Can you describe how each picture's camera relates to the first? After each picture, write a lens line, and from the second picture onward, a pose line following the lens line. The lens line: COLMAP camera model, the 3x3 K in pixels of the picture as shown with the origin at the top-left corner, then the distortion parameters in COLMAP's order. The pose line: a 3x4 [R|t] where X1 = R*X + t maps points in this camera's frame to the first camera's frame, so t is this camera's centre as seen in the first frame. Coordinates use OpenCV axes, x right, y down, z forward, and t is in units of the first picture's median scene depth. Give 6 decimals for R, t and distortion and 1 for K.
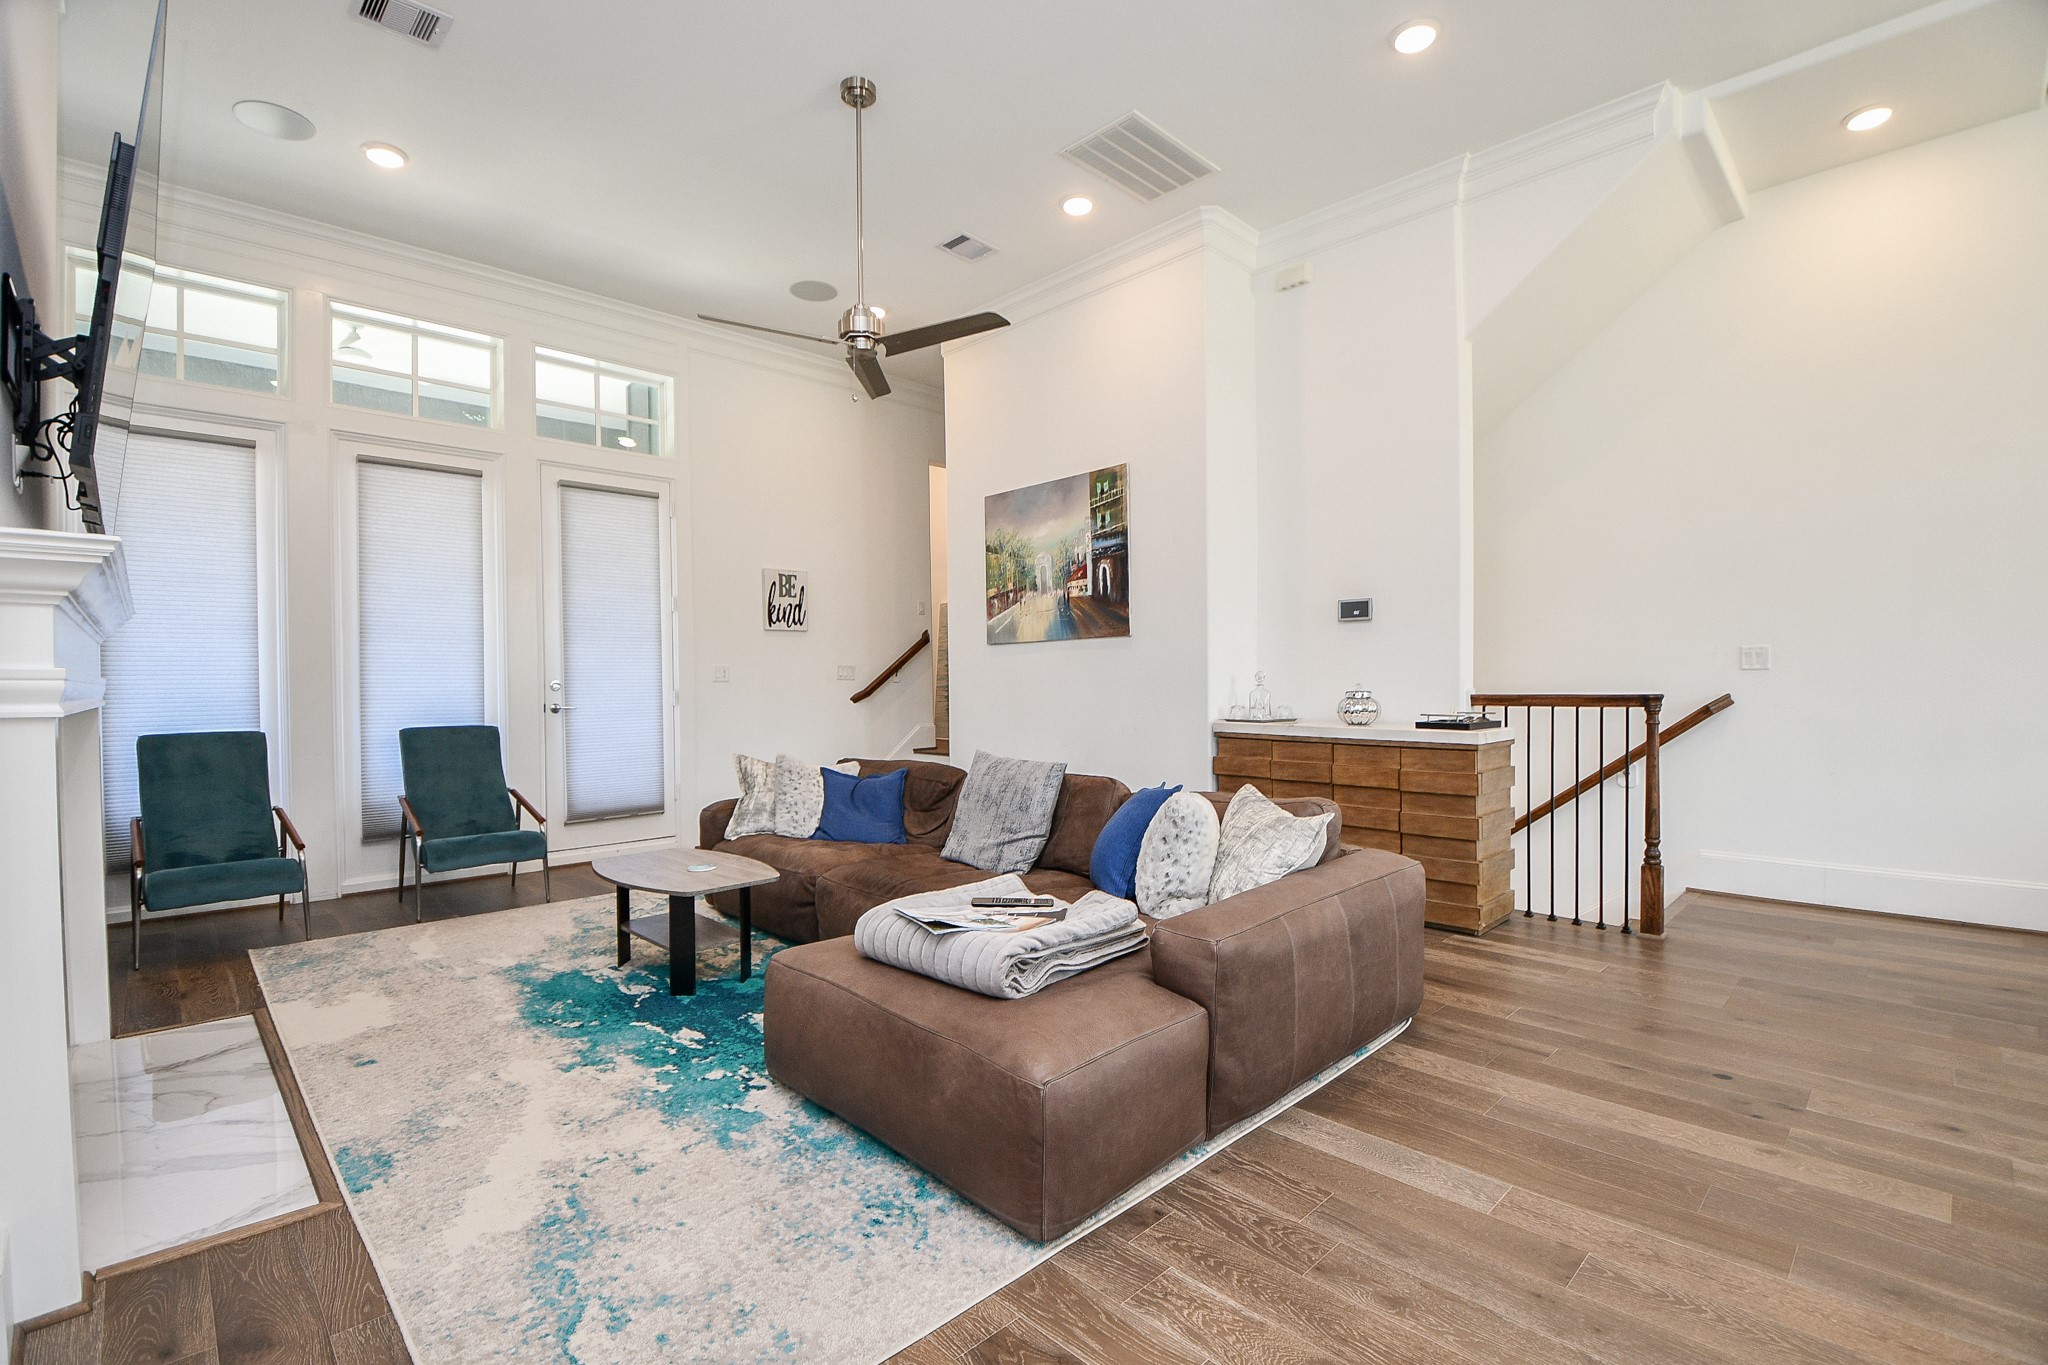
lens RADIAL K [[907.6, 0, 1037.8], [0, 907.6, 700.1], [0, 0, 1]] dist [0.004347, -0.003829]
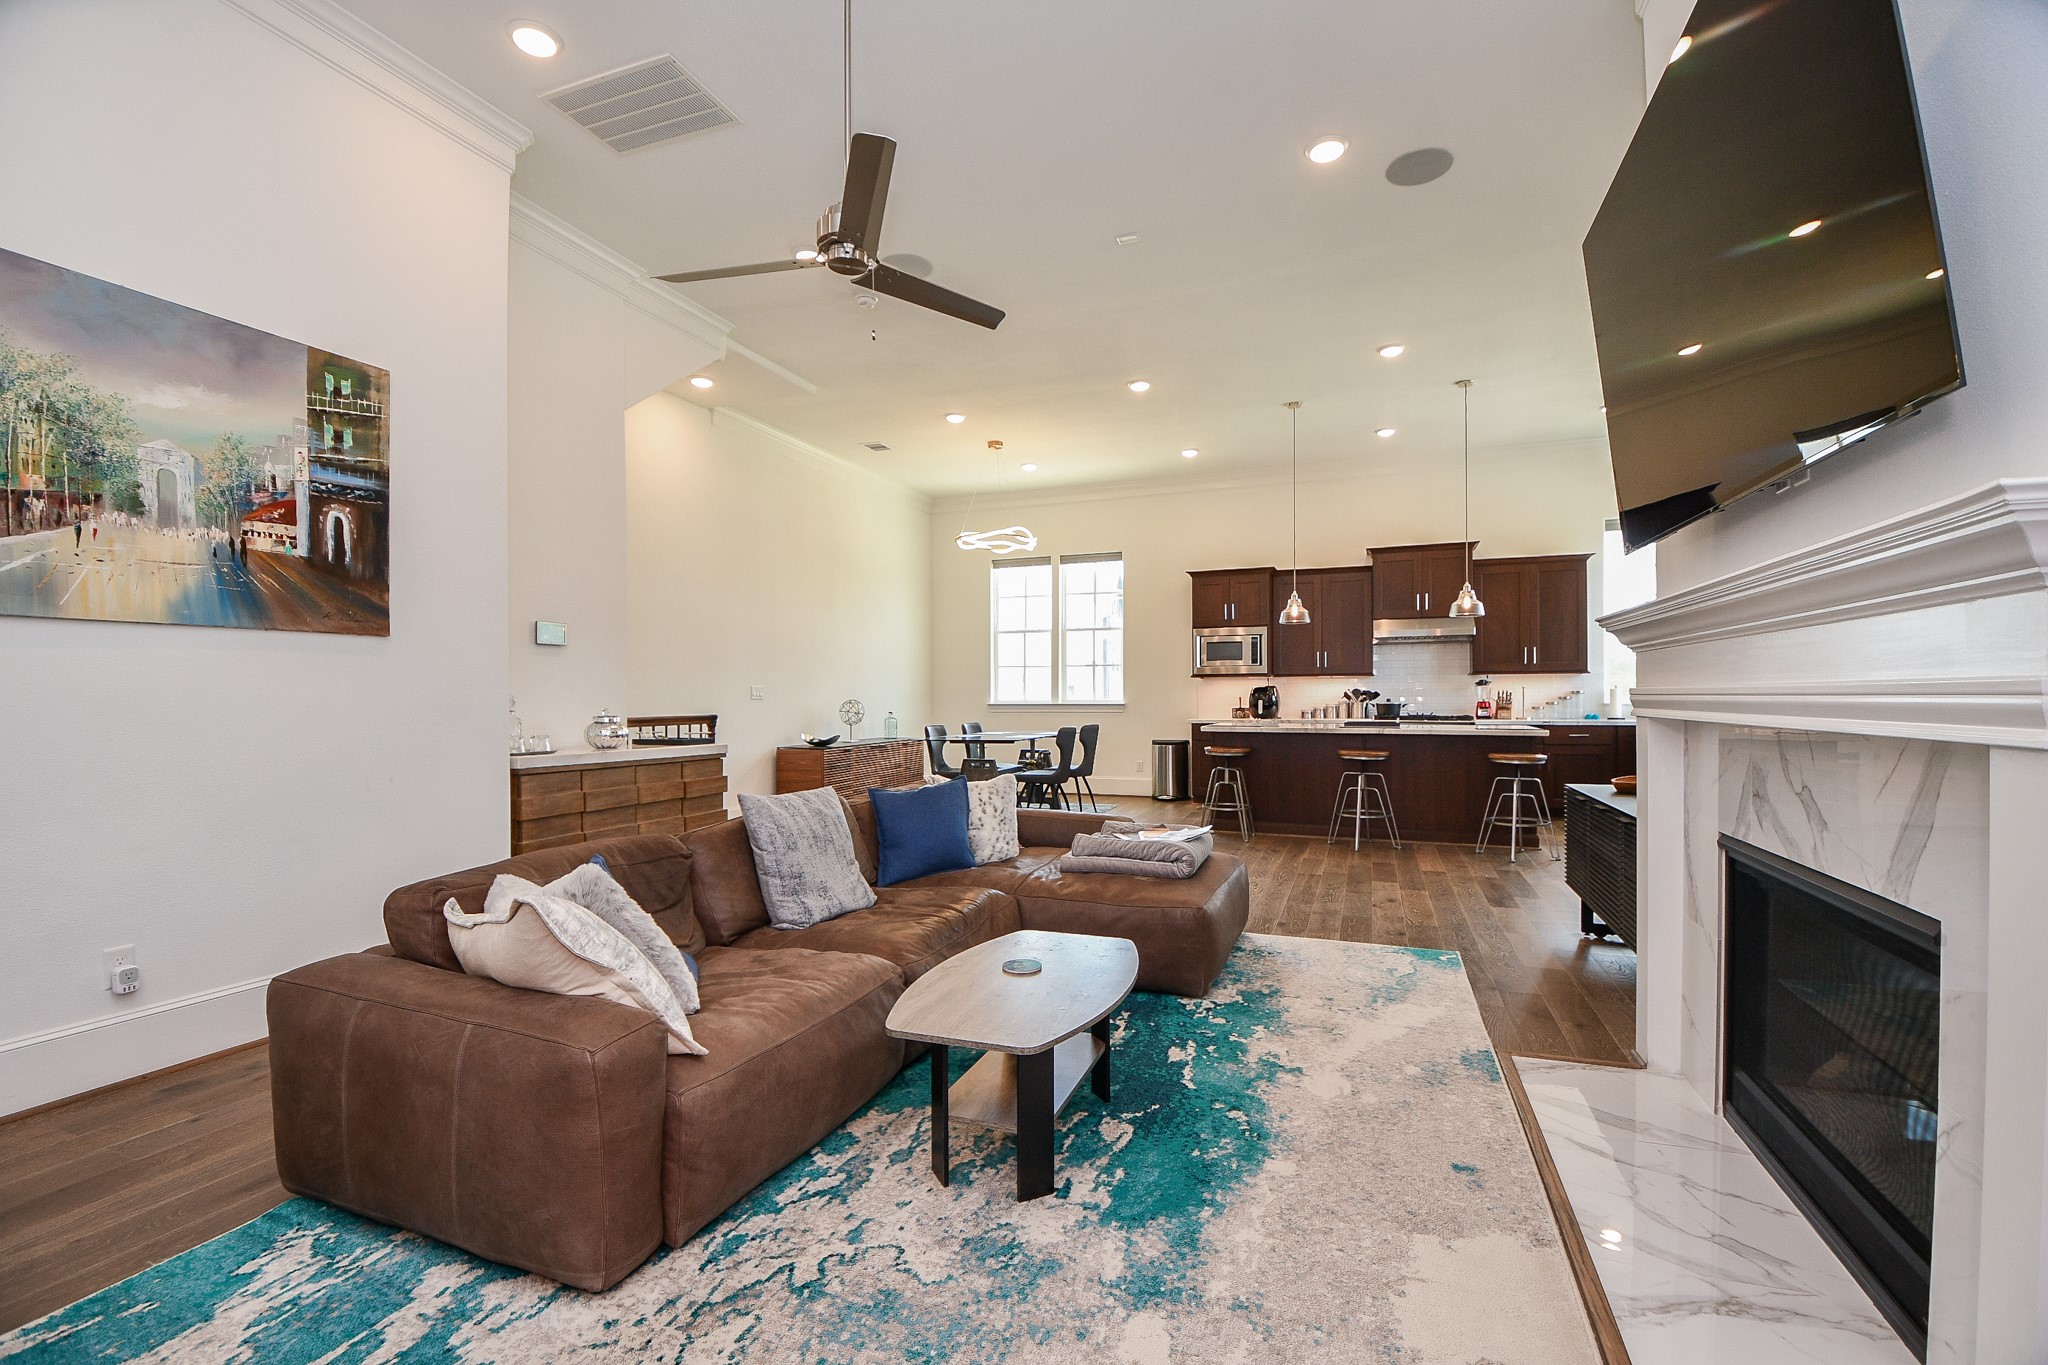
lens RADIAL K [[907.6, 0, 1033.2], [0, 907.6, 682.1], [0, 0, 1]] dist [0.004347, -0.003829]
pose [[-0.421119, 0.031437, 0.906460, -0.774776], [0.035020, 0.999218, -0.018384, -0.012072], [-0.906329, 0.024003, -0.421890, 0.982497]]
